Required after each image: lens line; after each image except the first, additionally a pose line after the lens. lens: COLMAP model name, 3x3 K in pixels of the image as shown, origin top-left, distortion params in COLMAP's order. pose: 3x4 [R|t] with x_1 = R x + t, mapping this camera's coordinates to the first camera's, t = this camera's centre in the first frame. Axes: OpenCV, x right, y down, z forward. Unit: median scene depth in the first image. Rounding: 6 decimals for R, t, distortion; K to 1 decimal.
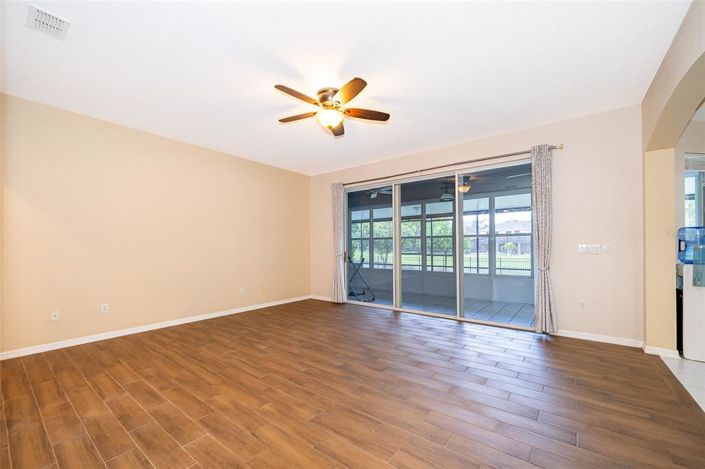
lens RADIAL K [[286.0, 0, 353.7], [0, 286.0, 231.6], [0, 0, 1]] dist [0.000587, 0.000820]
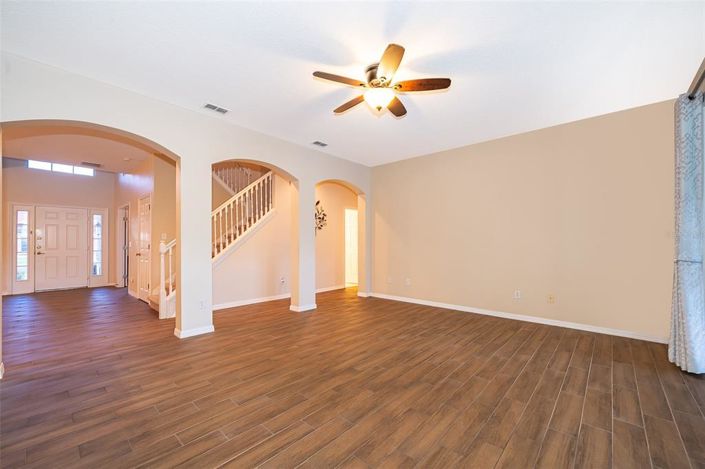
lens RADIAL K [[286.0, 0, 354.2], [0, 286.0, 239.7], [0, 0, 1]] dist [0.000587, 0.000820]
pose [[-0.076309, -0.004232, -0.997075, 0.765157], [0.054630, 0.998471, -0.008419, 0.040155], [0.995587, -0.055113, -0.075961, 0.926524]]
